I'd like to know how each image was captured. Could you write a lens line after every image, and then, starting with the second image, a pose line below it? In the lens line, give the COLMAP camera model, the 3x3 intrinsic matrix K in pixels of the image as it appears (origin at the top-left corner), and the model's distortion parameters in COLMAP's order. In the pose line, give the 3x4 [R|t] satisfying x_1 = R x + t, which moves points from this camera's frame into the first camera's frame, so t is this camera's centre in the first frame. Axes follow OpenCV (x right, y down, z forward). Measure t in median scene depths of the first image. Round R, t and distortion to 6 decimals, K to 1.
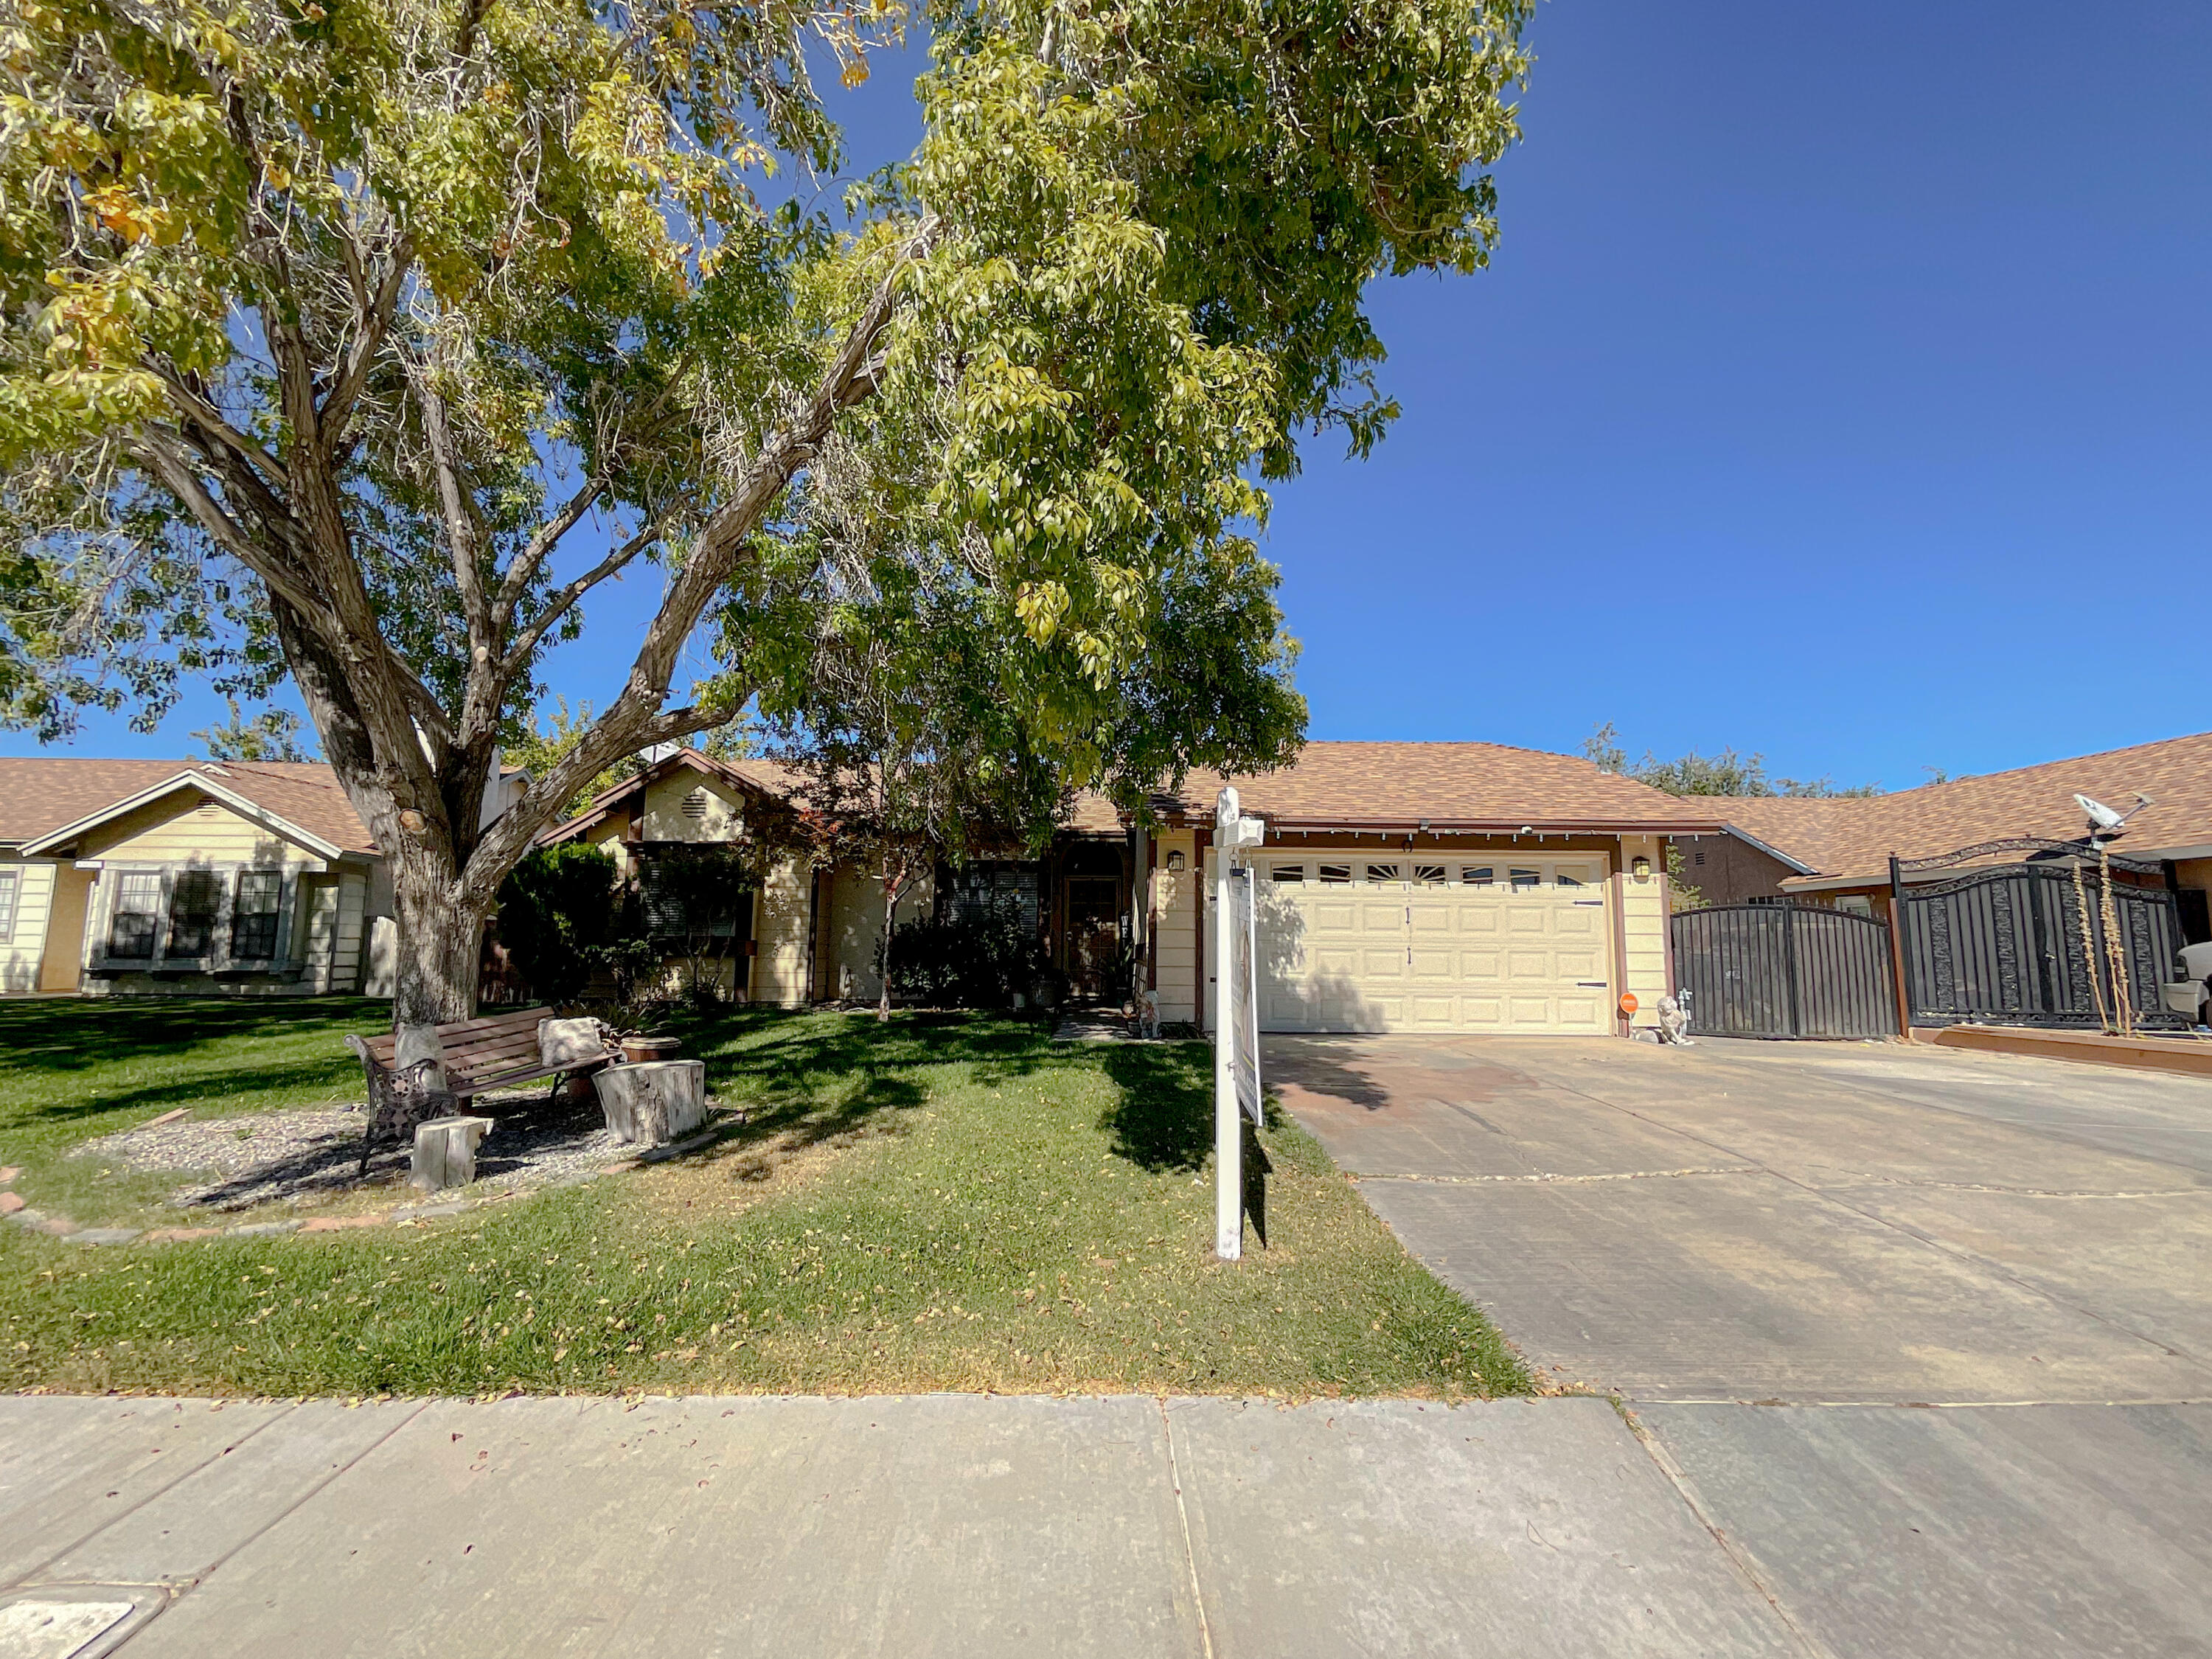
lens RADIAL K [[980.7, 0, 1099.6], [0, 980.7, 826.8], [0, 0, 1]] dist [0.008023, 0.001610]
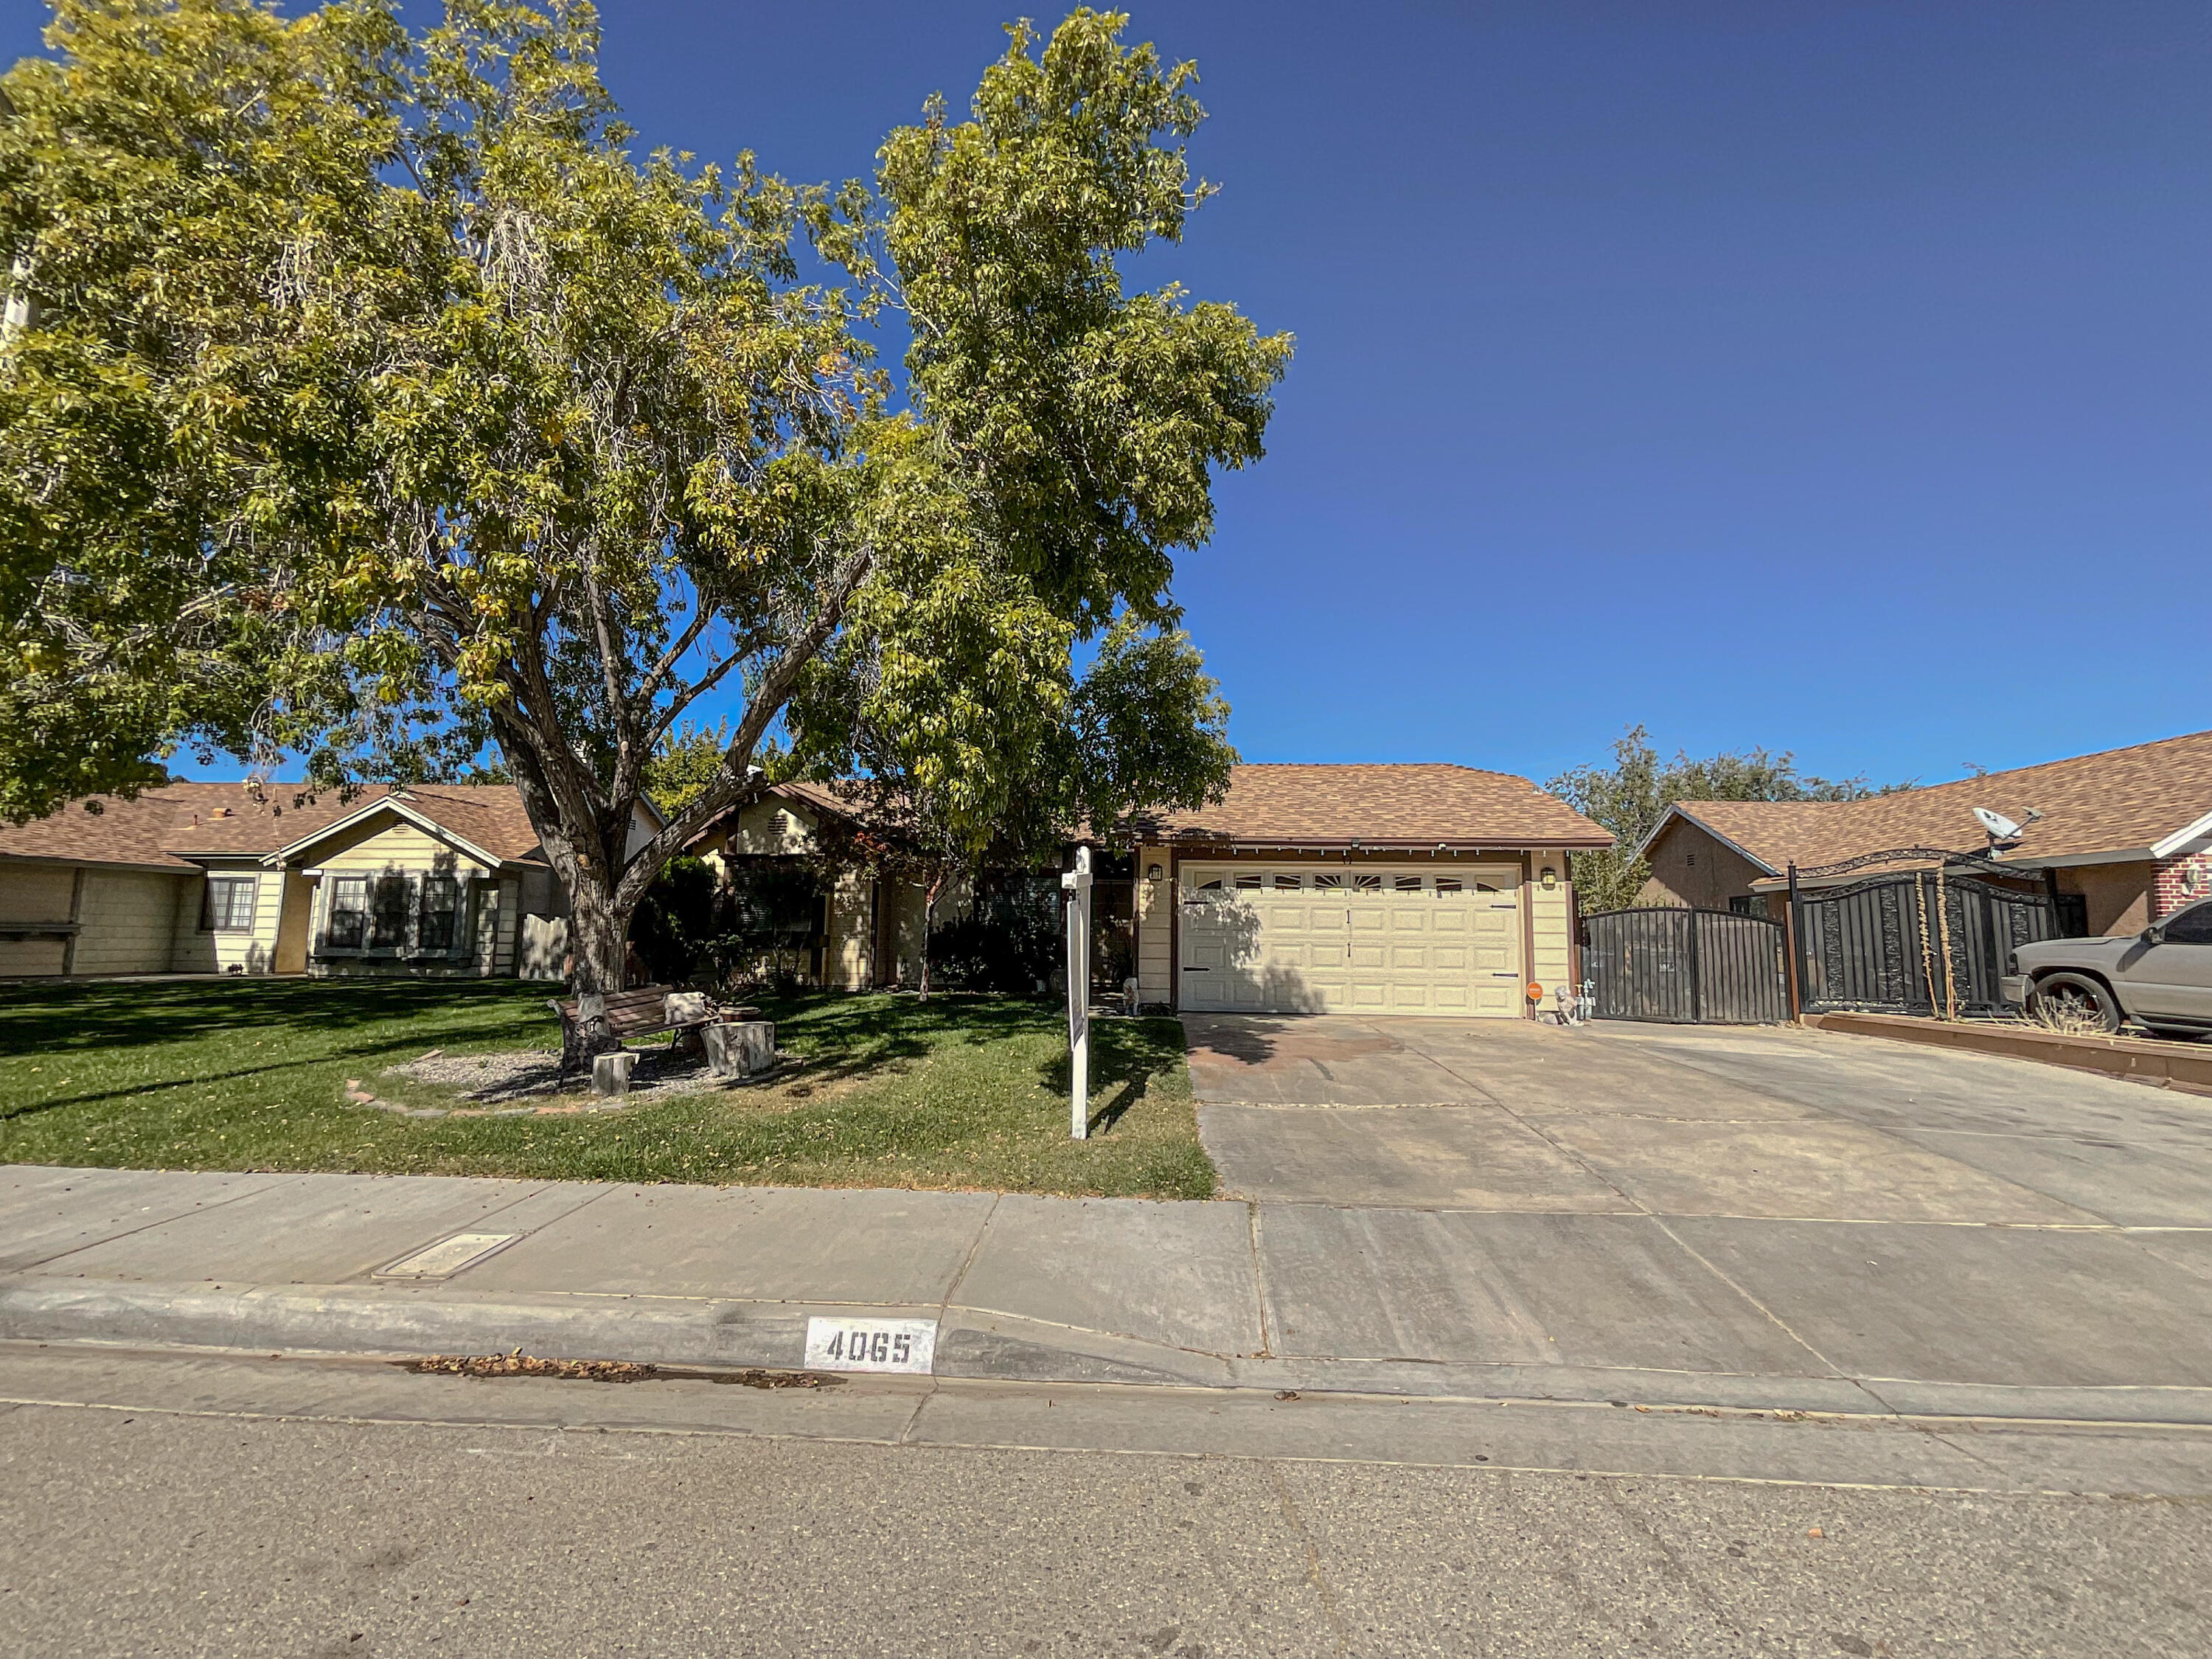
lens RADIAL K [[980.7, 0, 1103.2], [0, 980.7, 823.0], [0, 0, 1]] dist [0.008023, 0.001610]
pose [[0.996568, -0.006374, -0.082537, 0.123118], [0.006881, 0.999959, 0.005869, -0.036933], [0.082496, -0.006417, 0.996571, -0.242544]]
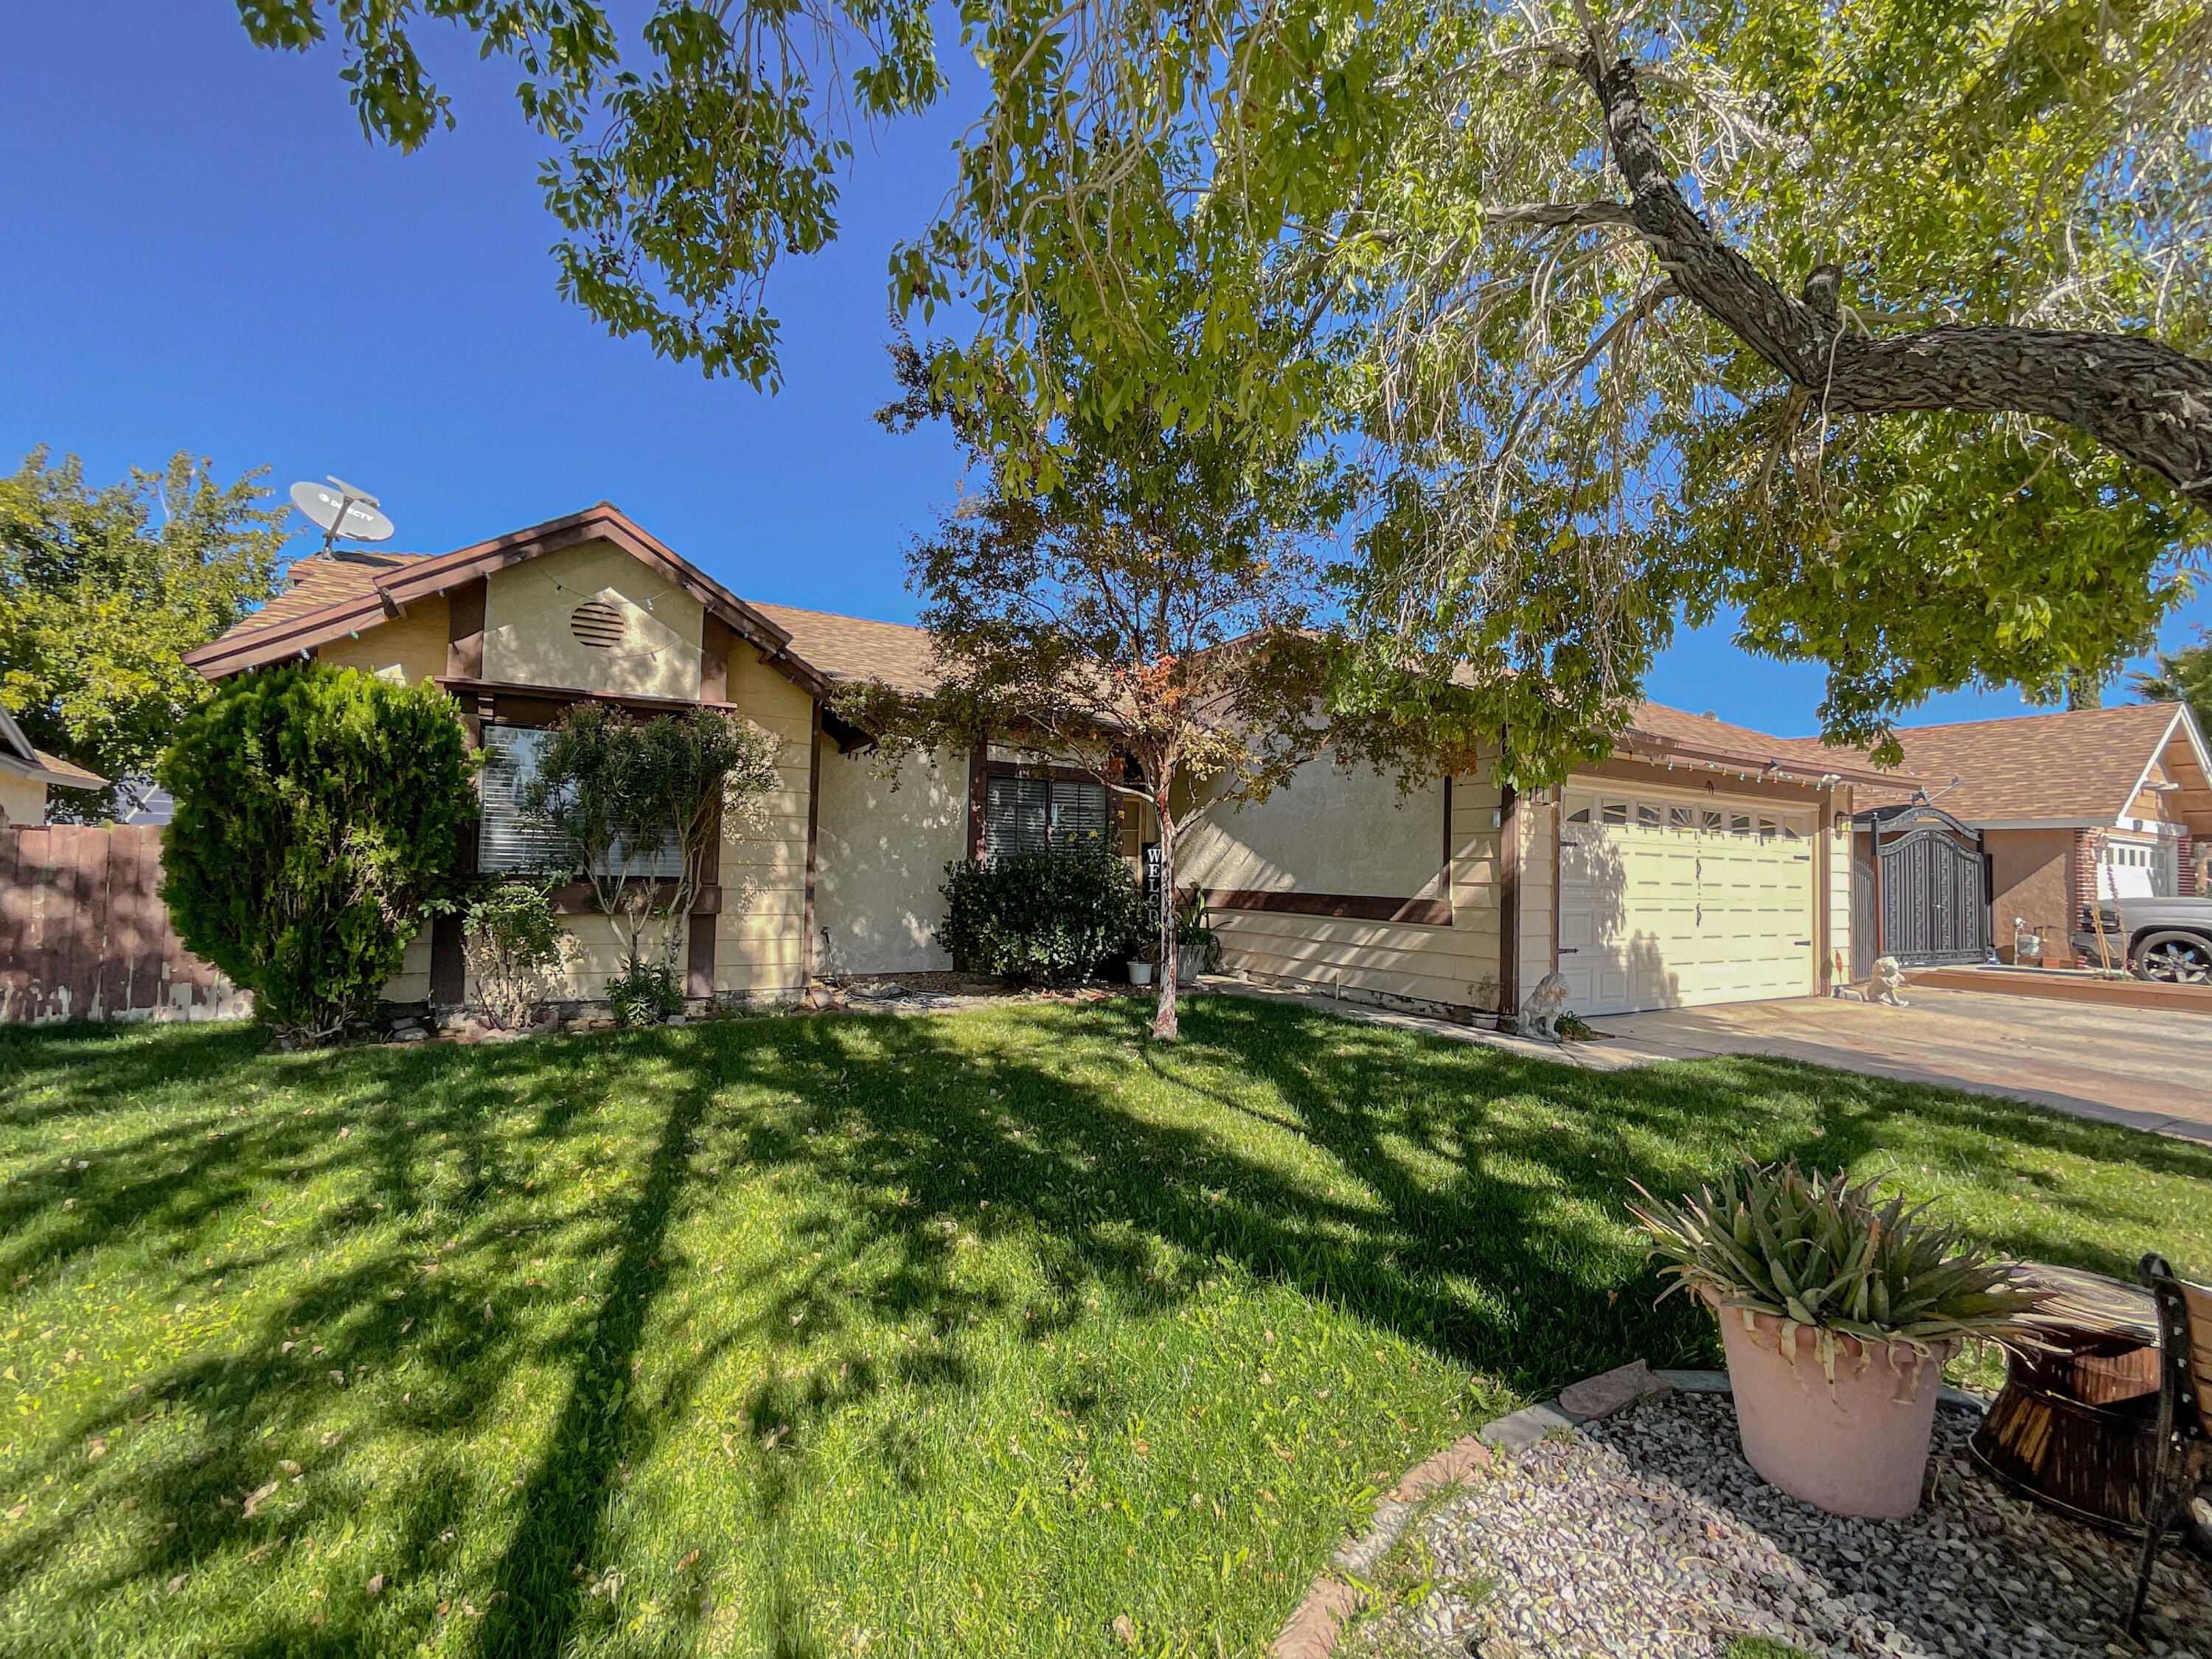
lens RADIAL K [[980.7, 0, 1112.5], [0, 980.7, 832.3], [0, 0, 1]] dist [0.008023, 0.001610]
pose [[0.863807, 0.031478, 0.502839, -0.591562], [-0.077982, 0.994372, 0.071715, 0.040019], [-0.497751, -0.101160, 0.861400, 0.562466]]
